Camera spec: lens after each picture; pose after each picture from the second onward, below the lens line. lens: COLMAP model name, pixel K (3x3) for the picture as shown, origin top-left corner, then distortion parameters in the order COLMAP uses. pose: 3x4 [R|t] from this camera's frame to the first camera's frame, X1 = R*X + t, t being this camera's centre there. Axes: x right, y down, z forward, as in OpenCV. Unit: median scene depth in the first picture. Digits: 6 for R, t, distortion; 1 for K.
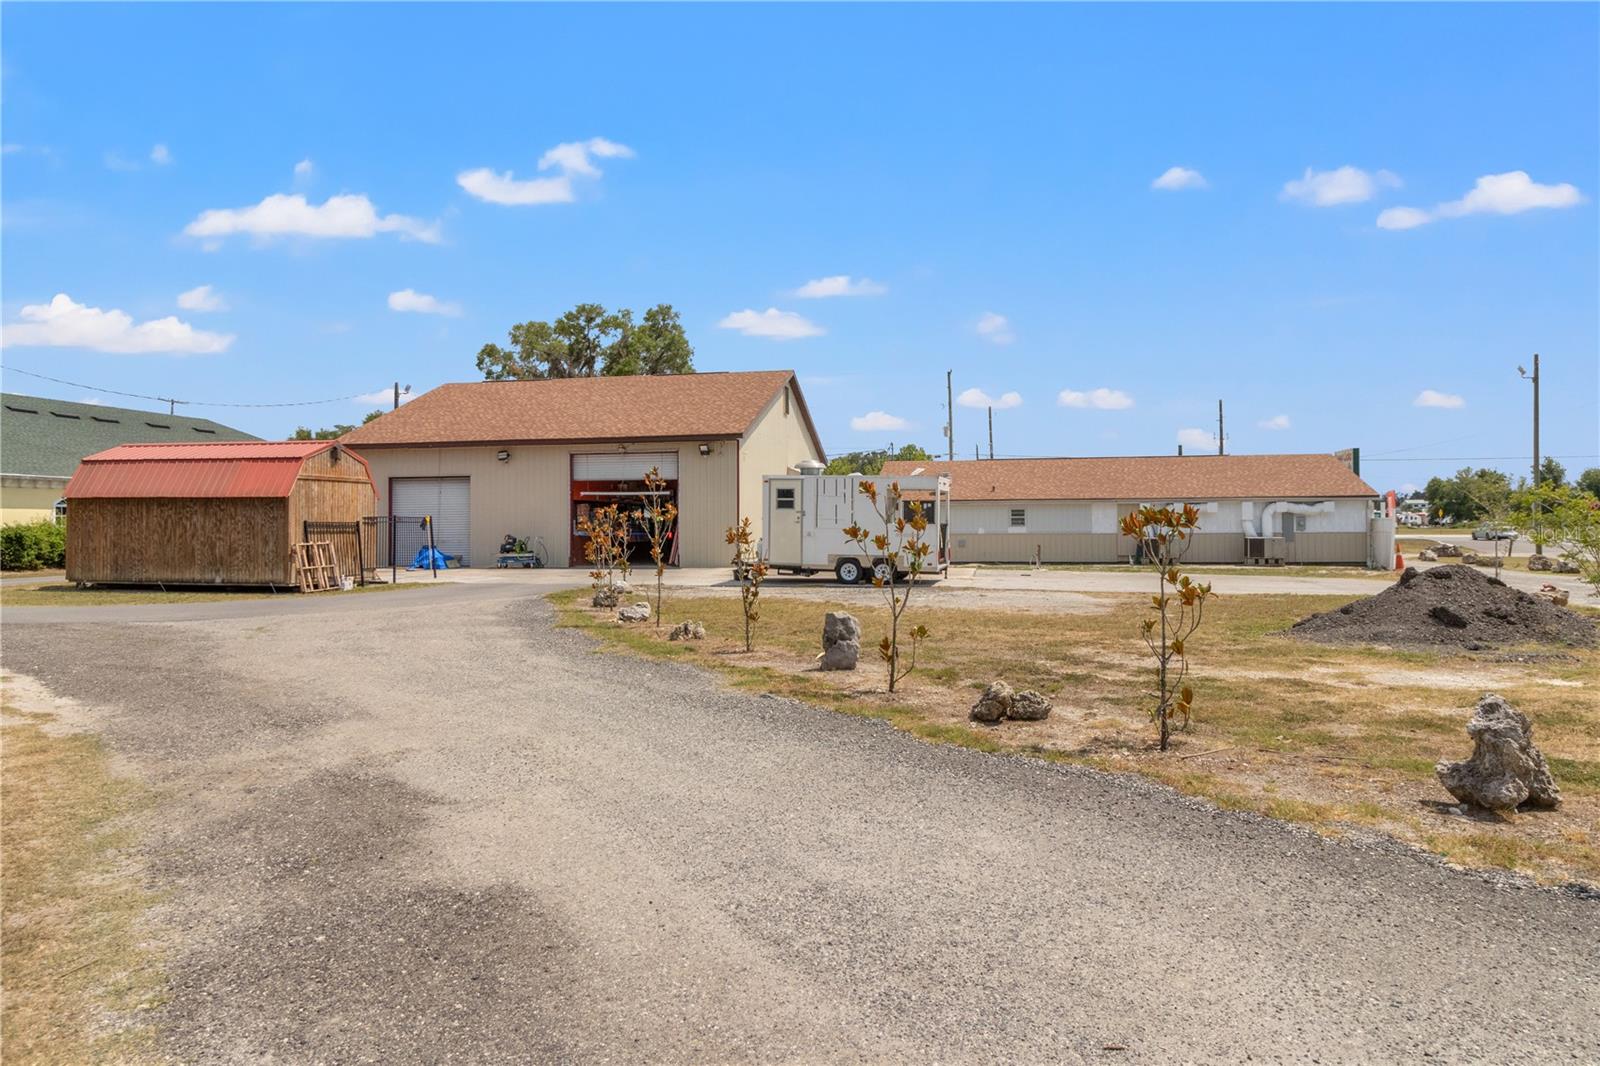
lens RADIAL K [[1008.0, 0, 797.0], [0, 1008.0, 507.5], [0, 0, 1]] dist [0.004994, 0.000147]
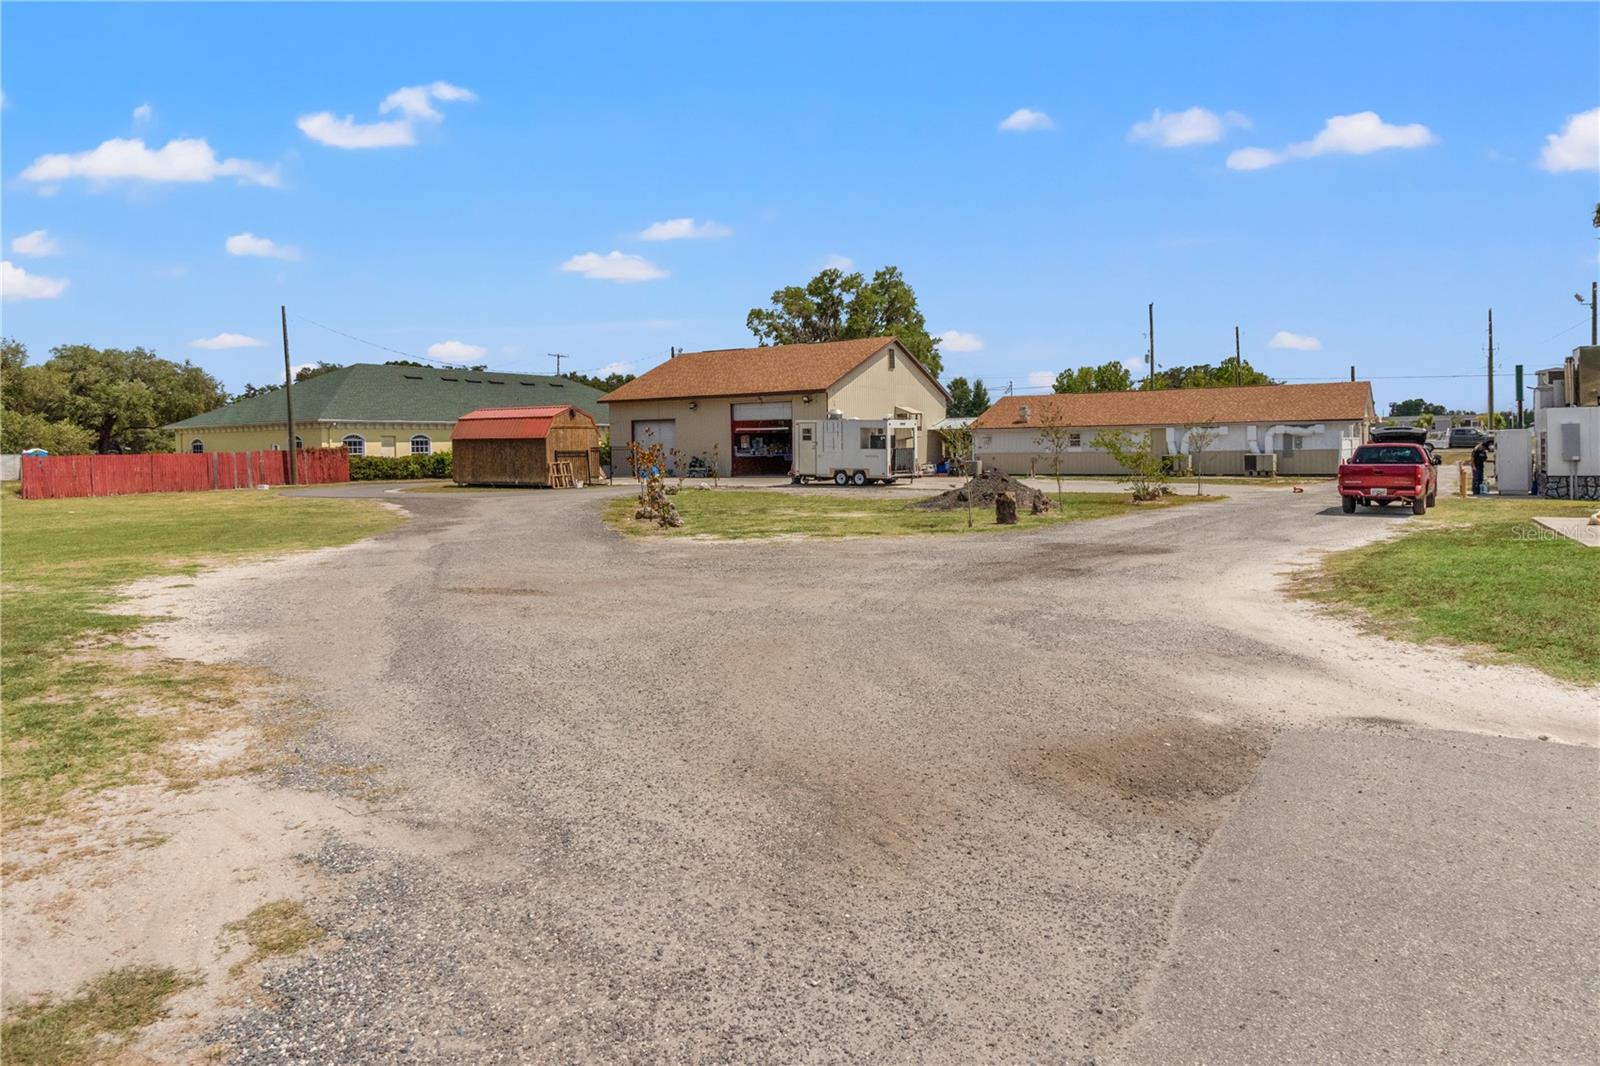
lens RADIAL K [[989.7, 0, 799.0], [0, 989.7, 485.1], [0, 0, 1]] dist [0.003937, -0.000839]
pose [[0.938499, 0.003979, -0.345258, 0.405783], [0.017114, 0.998168, 0.058024, -0.015202], [0.344857, -0.060364, 0.936712, -0.400508]]
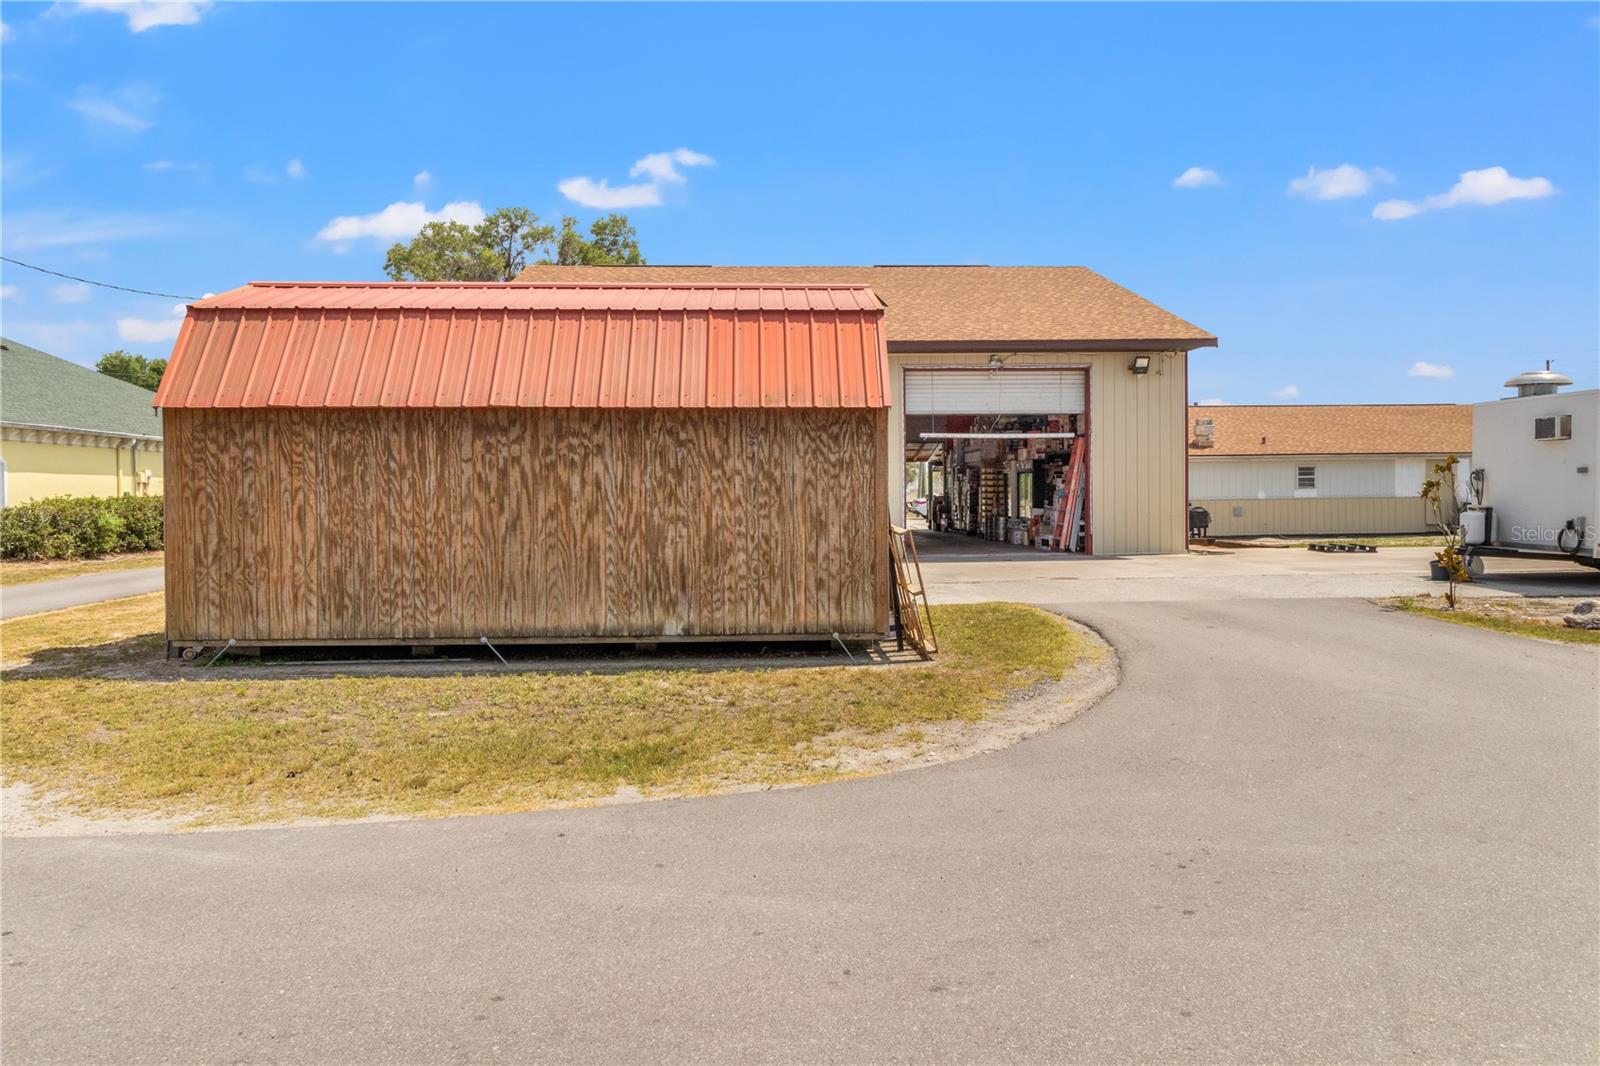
lens RADIAL K [[993.0, 0, 796.3], [0, 993.0, 507.5], [0, 0, 1]] dist [0.006166, 0.000967]
pose [[0.964598, -0.010164, 0.263529, -0.450468], [0.002229, 0.999536, 0.030393, 0.011089], [-0.263716, -0.028729, 0.964173, 0.453415]]
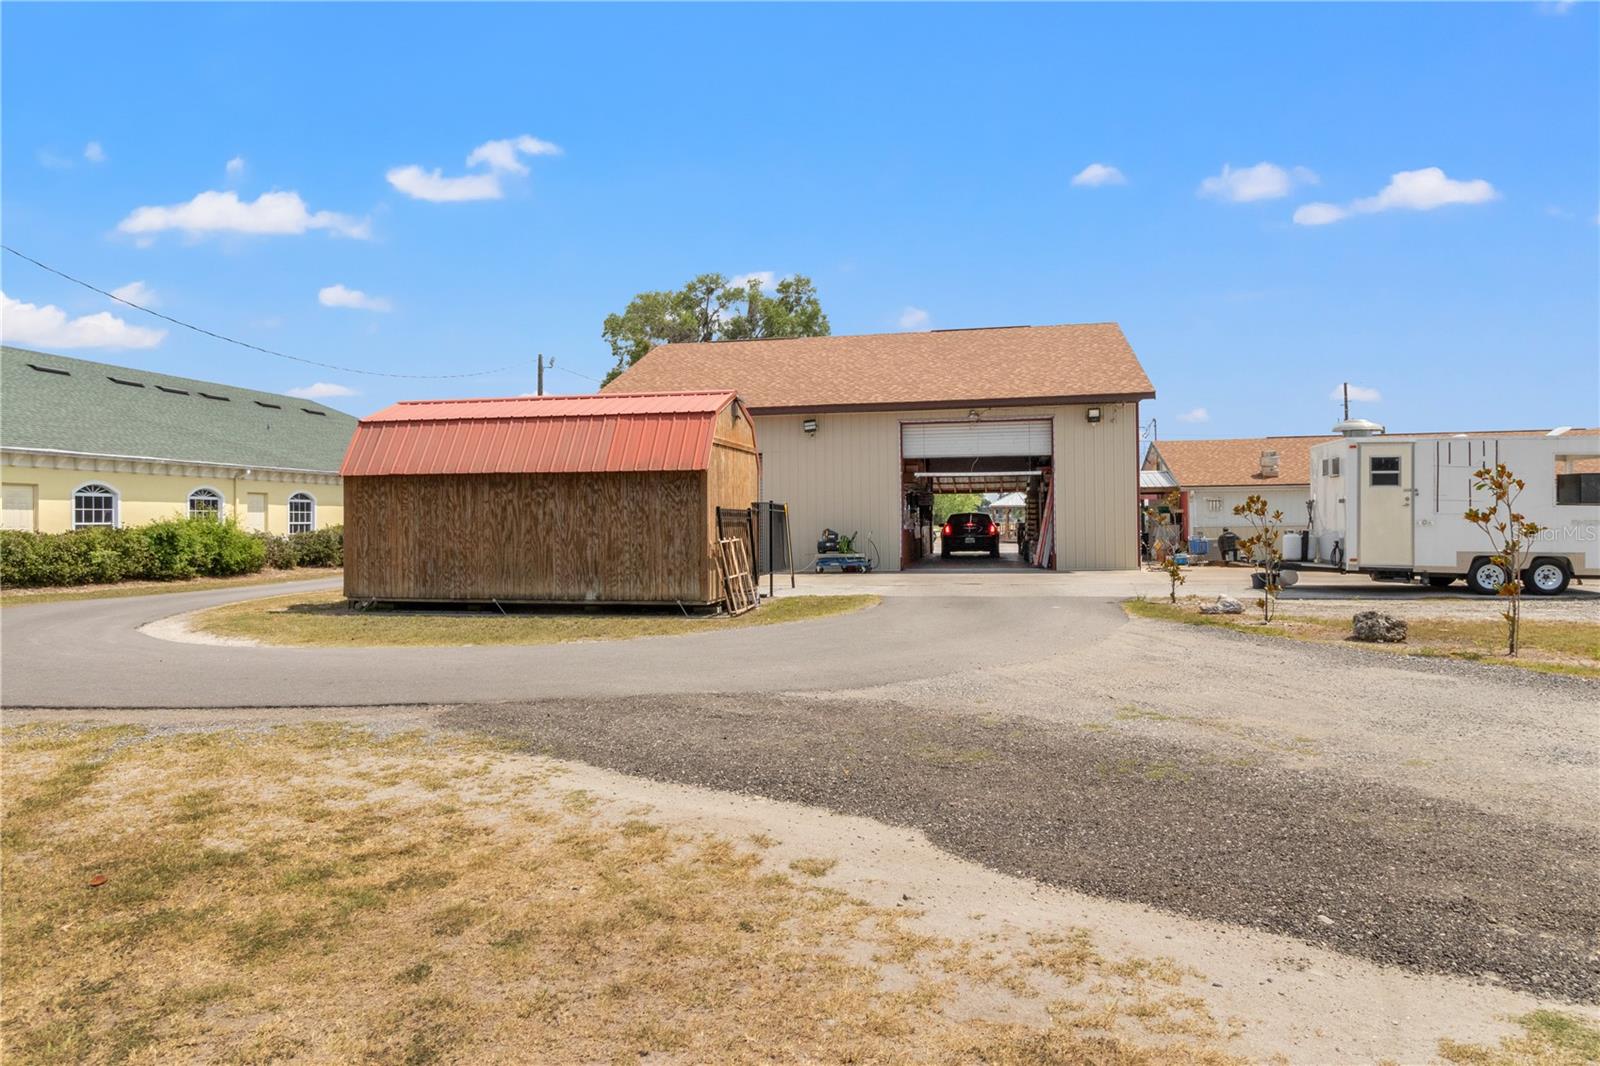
lens RADIAL K [[1008.0, 0, 797.0], [0, 1008.0, 507.5], [0, 0, 1]] dist [0.004994, 0.000147]
pose [[0.999879, -0.006703, 0.014002, -0.320517], [0.006683, 0.999977, 0.001472, 0.009433], [-0.014012, -0.001378, 0.999901, 0.237954]]
